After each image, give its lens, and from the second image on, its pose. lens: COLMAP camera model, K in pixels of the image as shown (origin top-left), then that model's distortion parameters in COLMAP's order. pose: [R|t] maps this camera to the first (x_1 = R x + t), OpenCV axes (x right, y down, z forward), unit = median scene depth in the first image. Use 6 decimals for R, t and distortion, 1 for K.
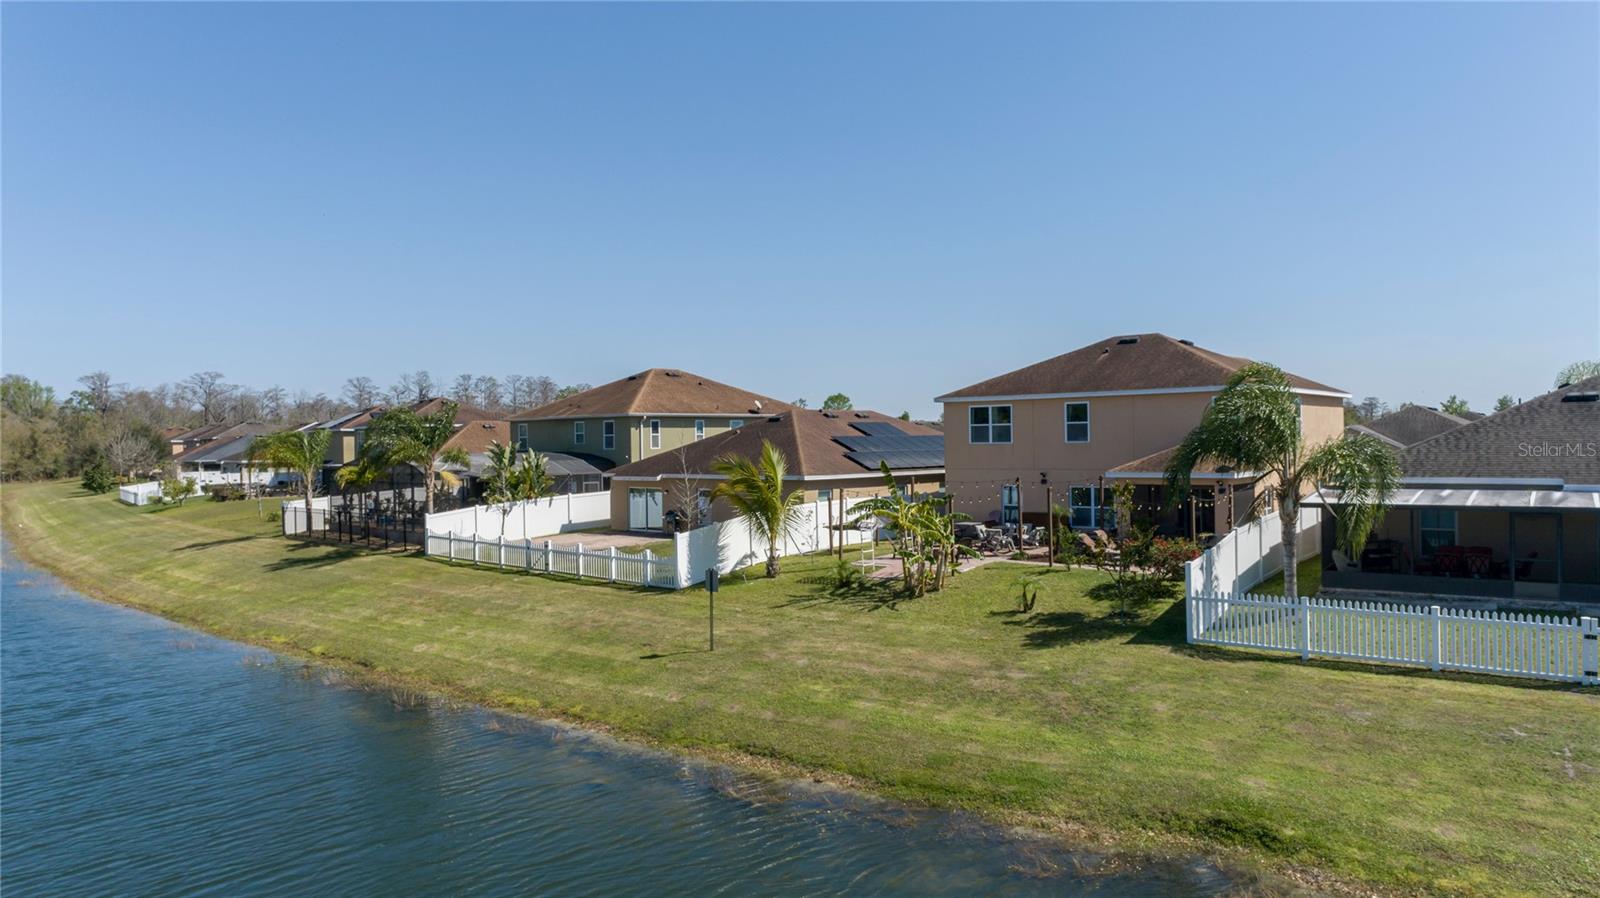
lens RADIAL K [[1082.0, 0, 813.5], [0, 1082.0, 453.5], [0, 0, 1]] dist [0.008627, 0.004412]
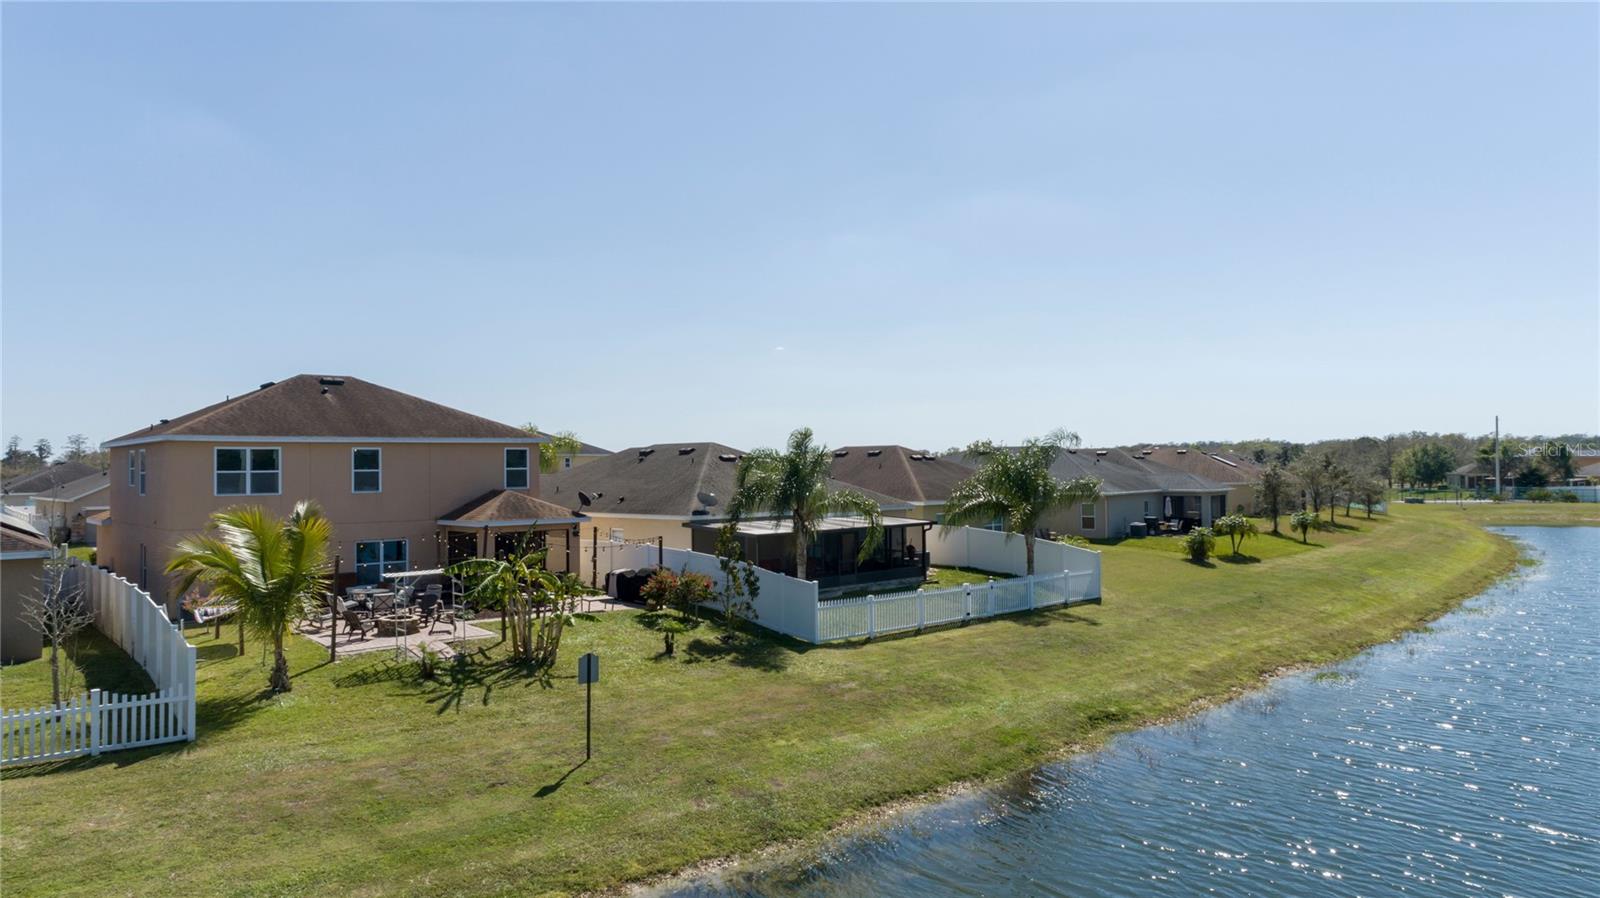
lens RADIAL K [[1082.0, 0, 805.9], [0, 1082.0, 443.1], [0, 0, 1]] dist [0.008627, 0.004412]
pose [[0.205777, 0.043574, 0.977628, -0.525024], [0.026227, 0.998404, -0.050021, 0.002901], [-0.978247, 0.035934, 0.204306, 0.434336]]
